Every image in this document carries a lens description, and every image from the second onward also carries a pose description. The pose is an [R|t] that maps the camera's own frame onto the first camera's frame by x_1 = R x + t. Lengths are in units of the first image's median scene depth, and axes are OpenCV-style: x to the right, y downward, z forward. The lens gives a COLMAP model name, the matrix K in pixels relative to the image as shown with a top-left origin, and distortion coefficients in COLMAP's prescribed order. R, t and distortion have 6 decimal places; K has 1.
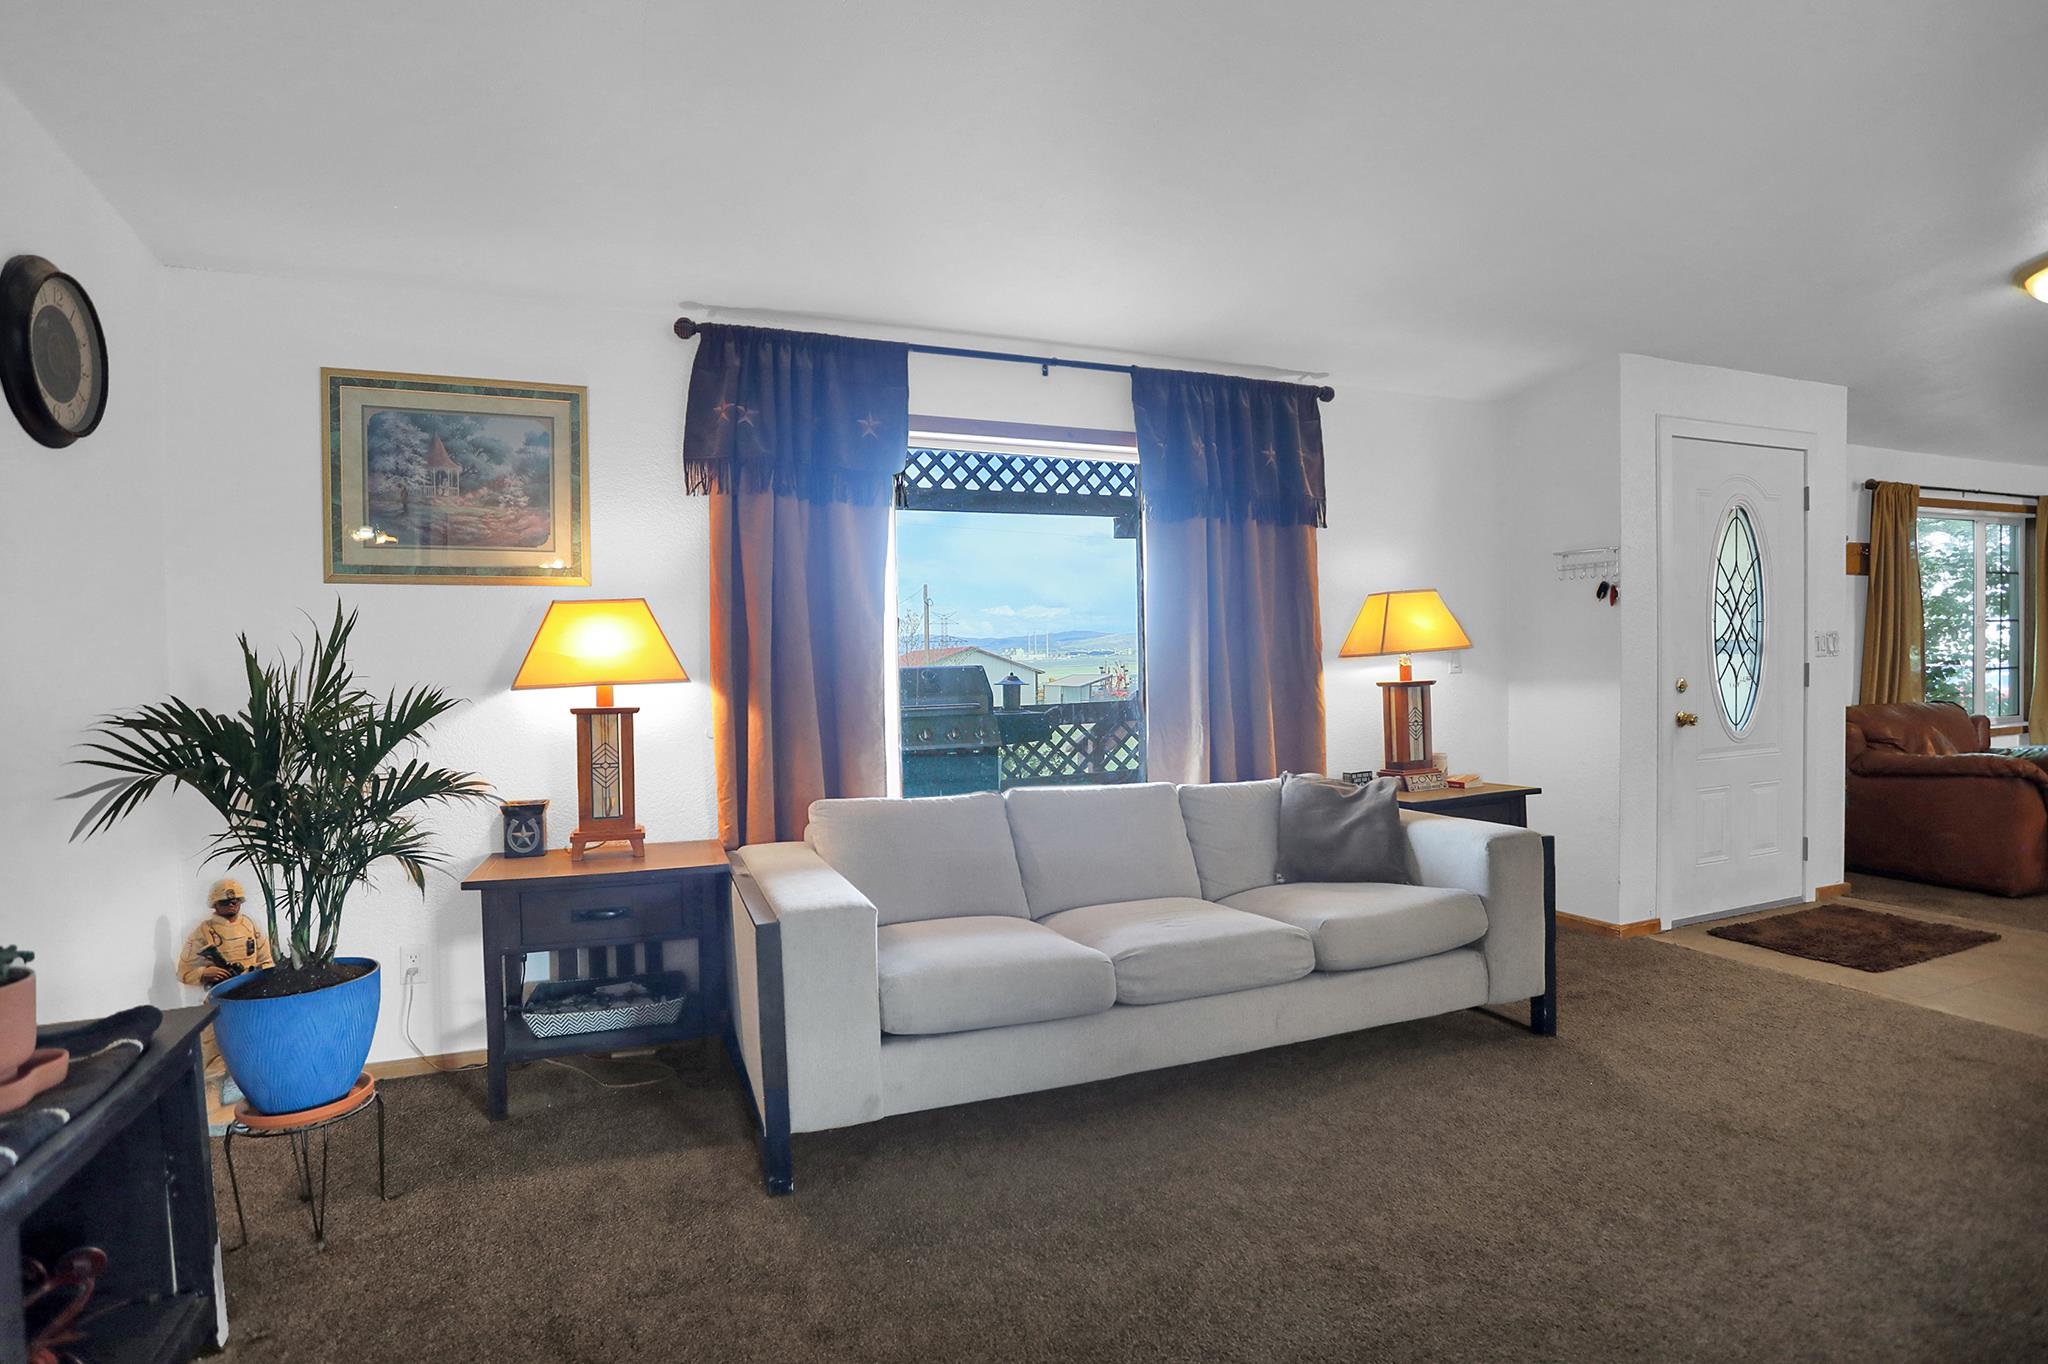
lens RADIAL K [[1016.5, 0, 1038.0], [0, 1016.5, 684.0], [0, 0, 1]] dist [-0.028101, 0.002883]
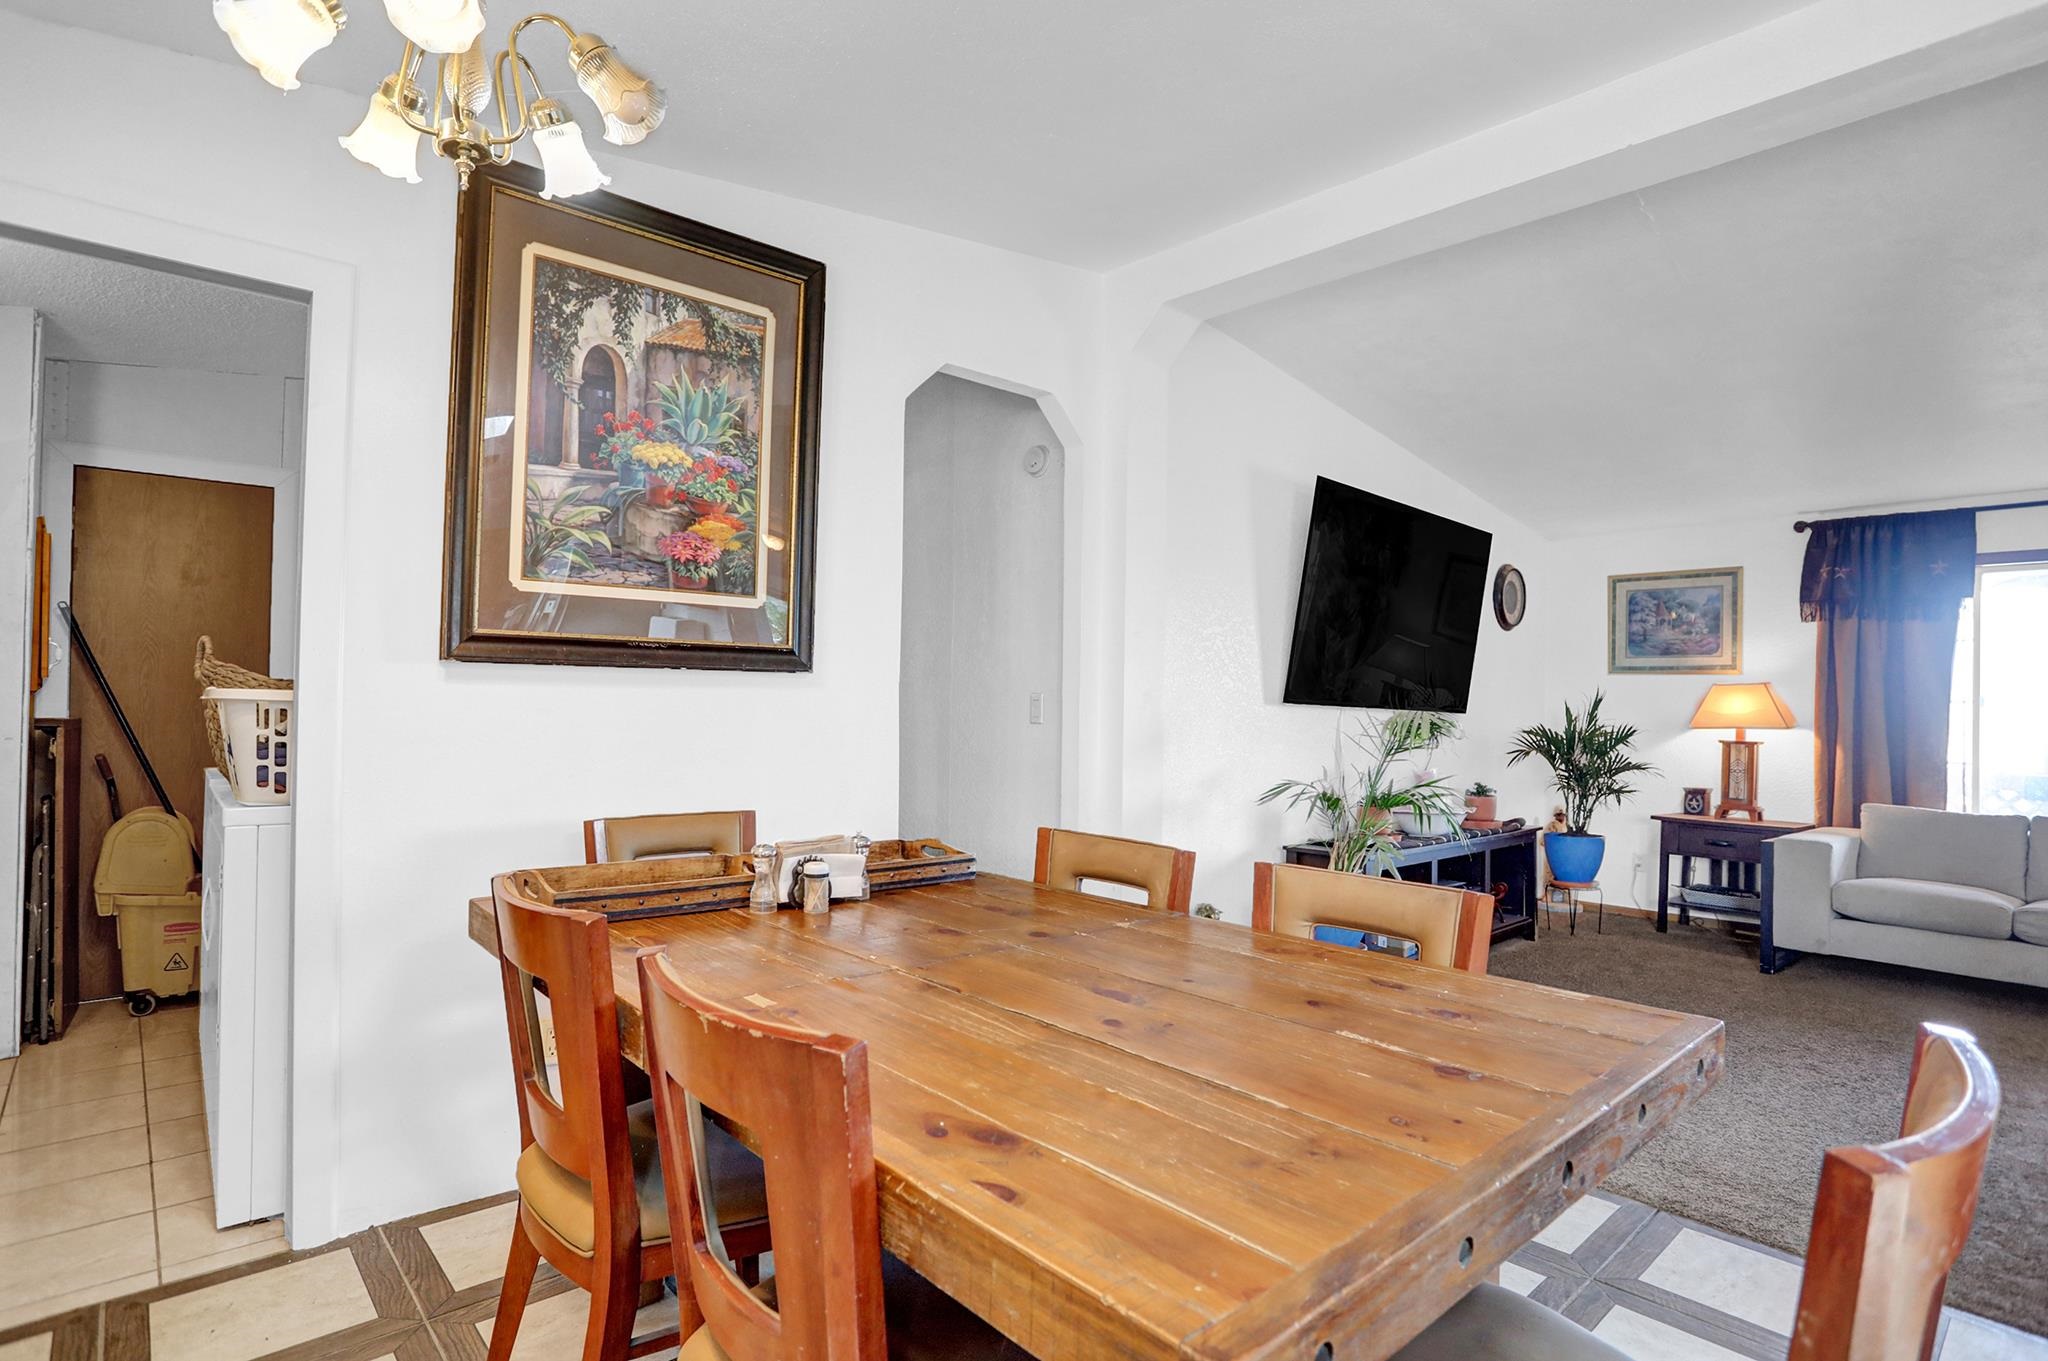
lens RADIAL K [[1016.5, 0, 1014.2], [0, 1016.5, 681.6], [0, 0, 1]] dist [-0.028101, 0.002883]
pose [[0.333275, 0.007229, -0.942802, 0.878552], [-0.043848, 0.999007, -0.007840, -0.012920], [0.941810, 0.043952, 0.333261, -0.895714]]
